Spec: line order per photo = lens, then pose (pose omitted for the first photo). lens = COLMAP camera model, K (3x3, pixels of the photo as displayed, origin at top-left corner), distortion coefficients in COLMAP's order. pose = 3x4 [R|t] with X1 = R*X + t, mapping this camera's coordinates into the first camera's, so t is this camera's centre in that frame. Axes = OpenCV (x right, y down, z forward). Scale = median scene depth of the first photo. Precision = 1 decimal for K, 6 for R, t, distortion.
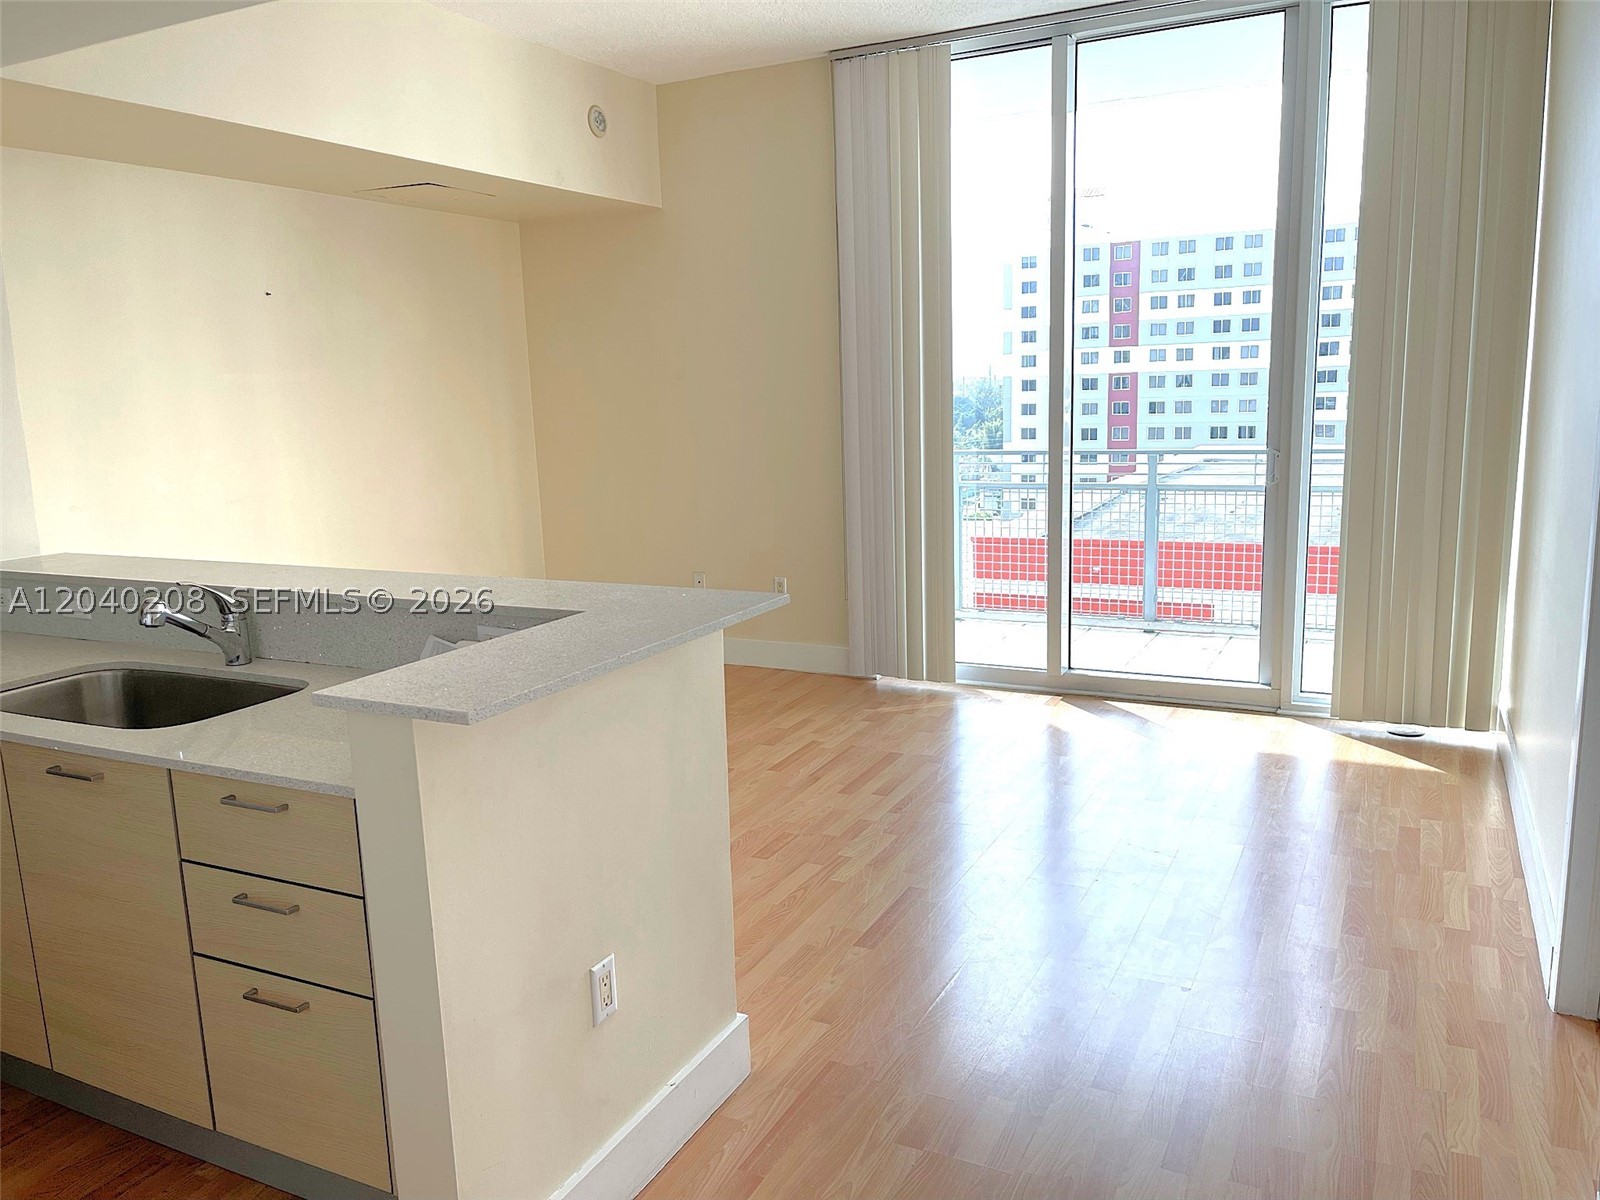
lens RADIAL K [[1197.2, 0, 788.0], [0, 1197.2, 605.7], [0, 0, 1]] dist [0.040214, -0.012507]
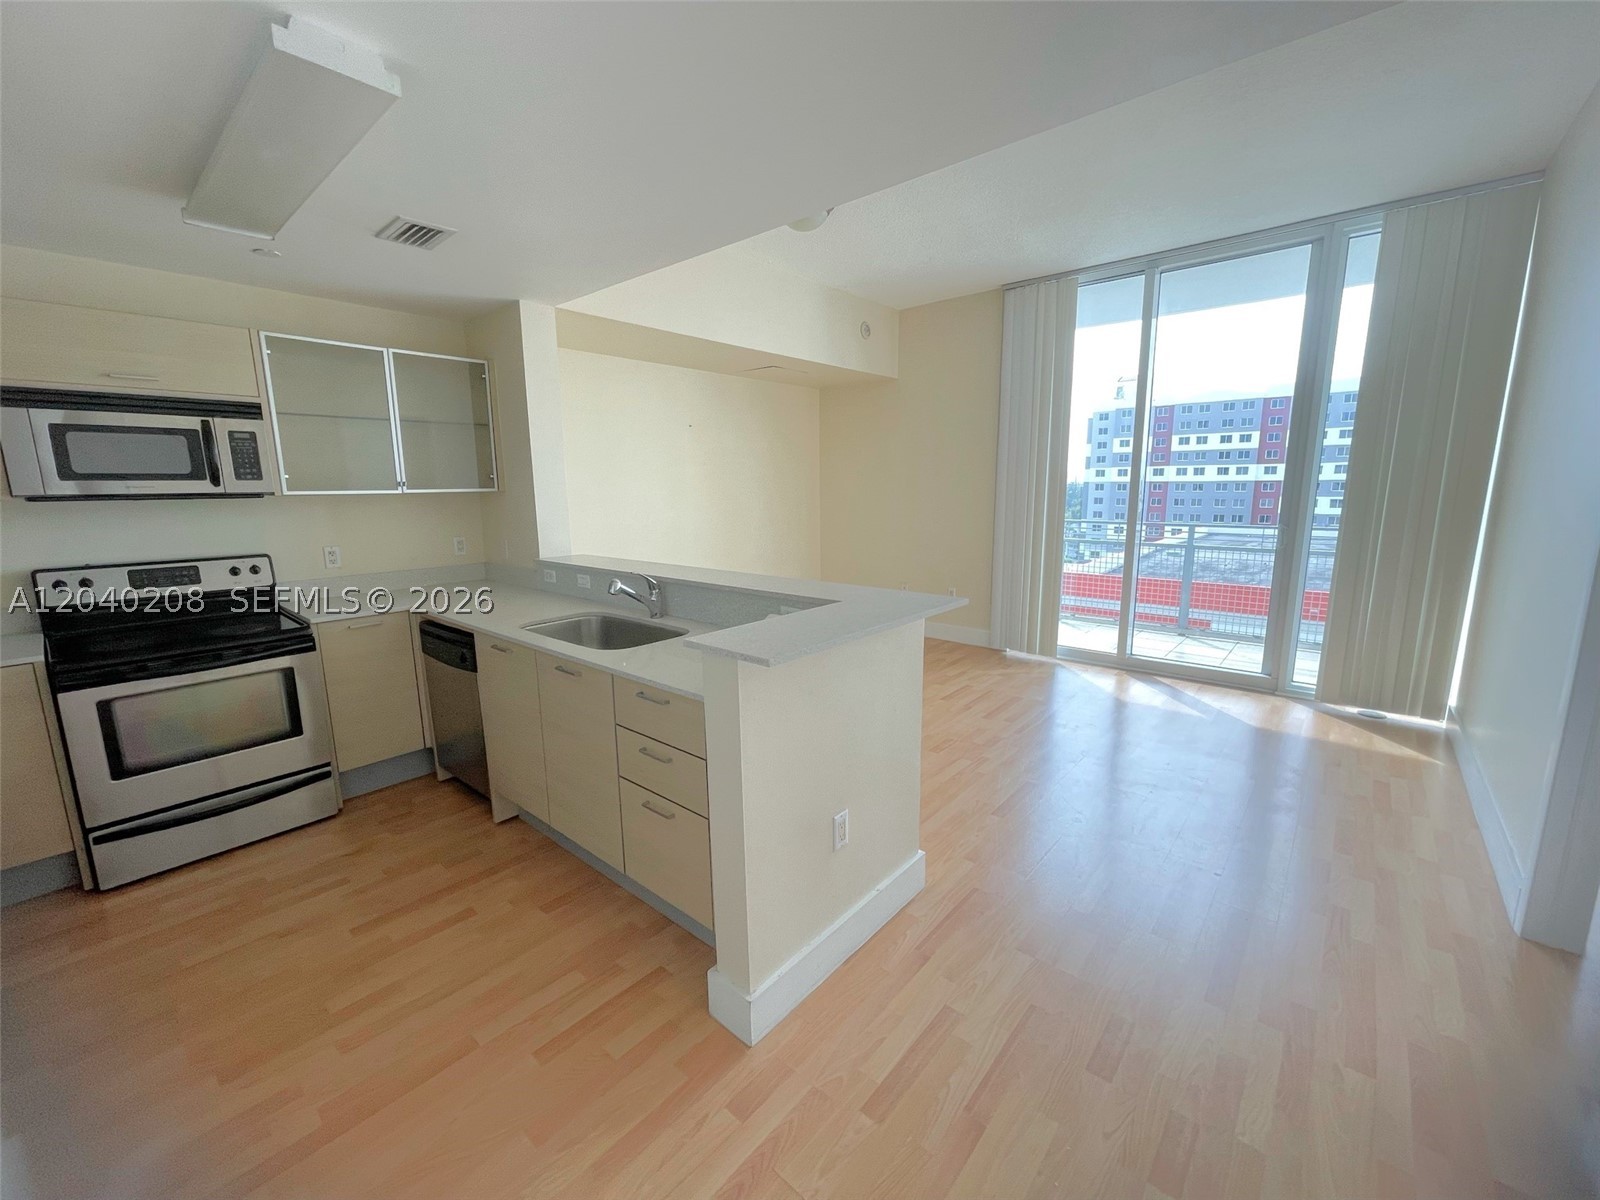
lens RADIAL K [[641.1, 0, 805.0], [0, 641.1, 592.0], [0, 0, 1]] dist [0.002058, 0.000172]
pose [[0.973474, 0.060786, -0.220574, -0.015594], [-0.063447, 0.997973, -0.004992, -0.000136], [0.219823, 0.018854, 0.975357, 0.073658]]
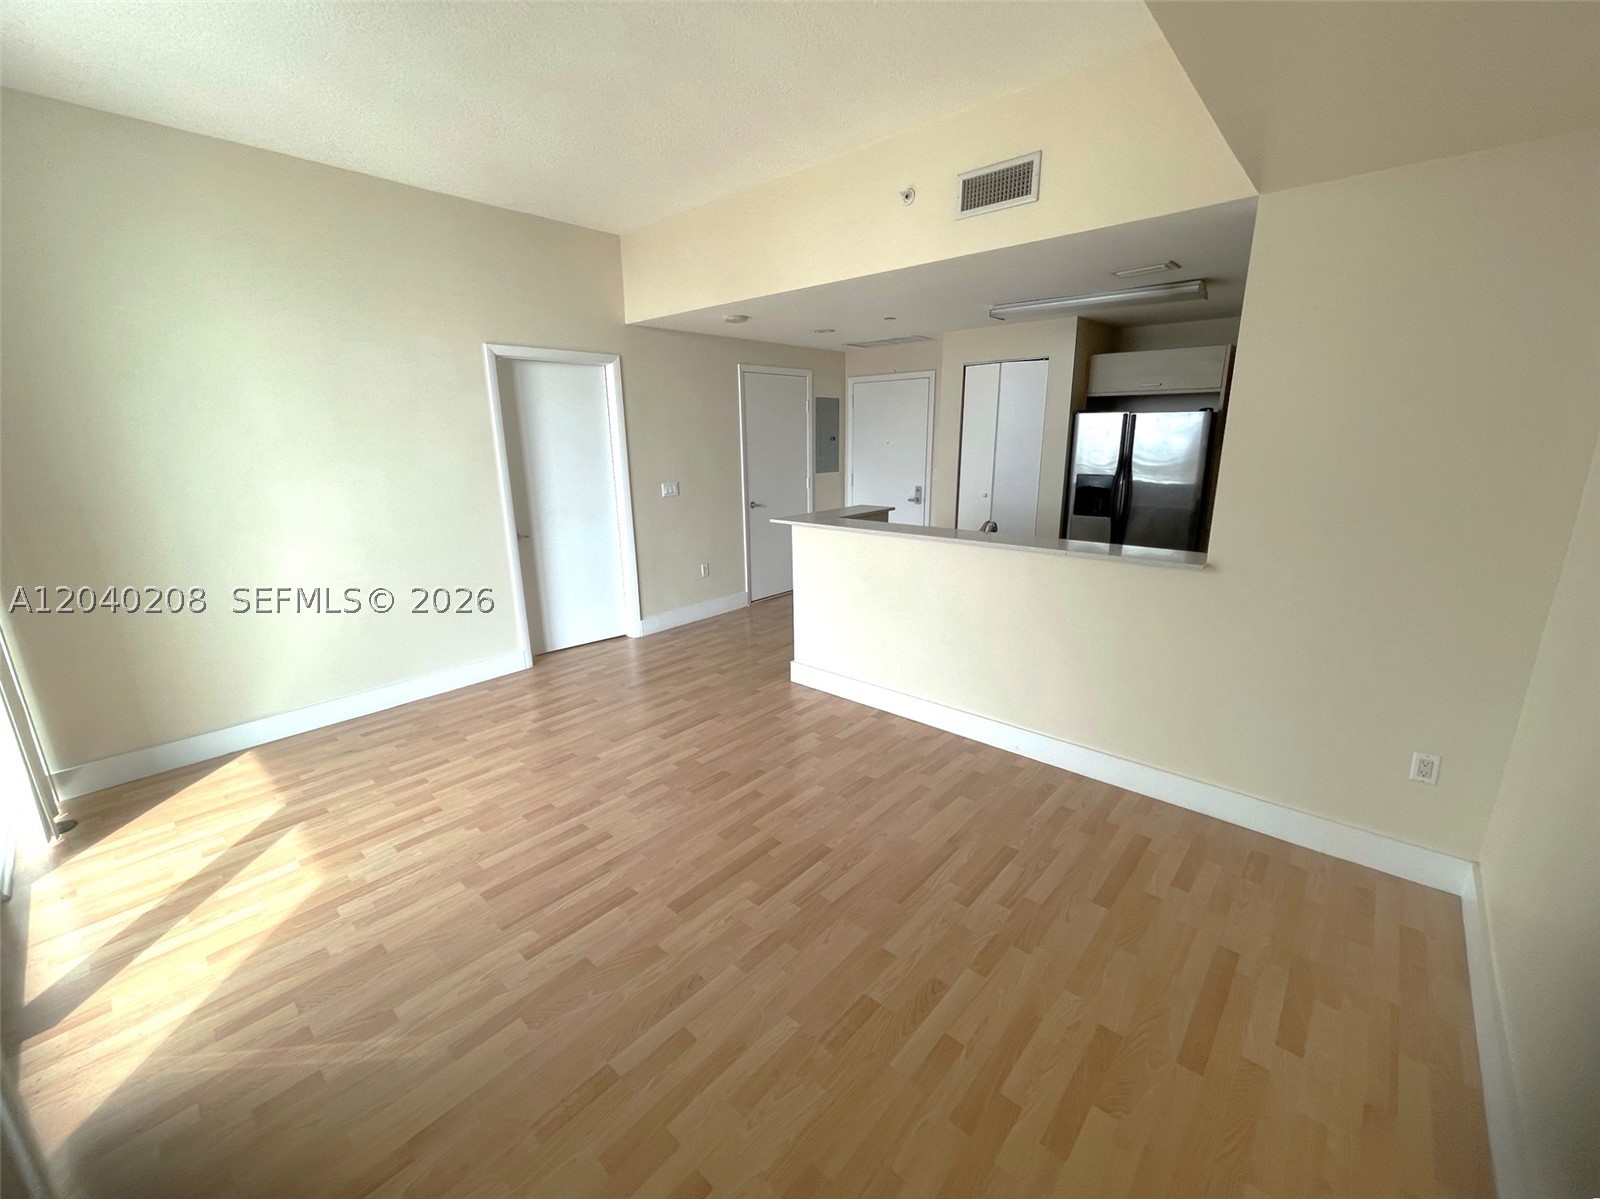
lens RADIAL K [[641.1, 0, 800.2], [0, 641.1, 597.0], [0, 0, 1]] dist [0.002058, 0.000172]
pose [[-0.968386, -0.015849, 0.248953, -0.329075], [0.090463, 0.907737, 0.409672, -0.331255], [-0.232477, 0.419241, -0.877606, 1.677098]]
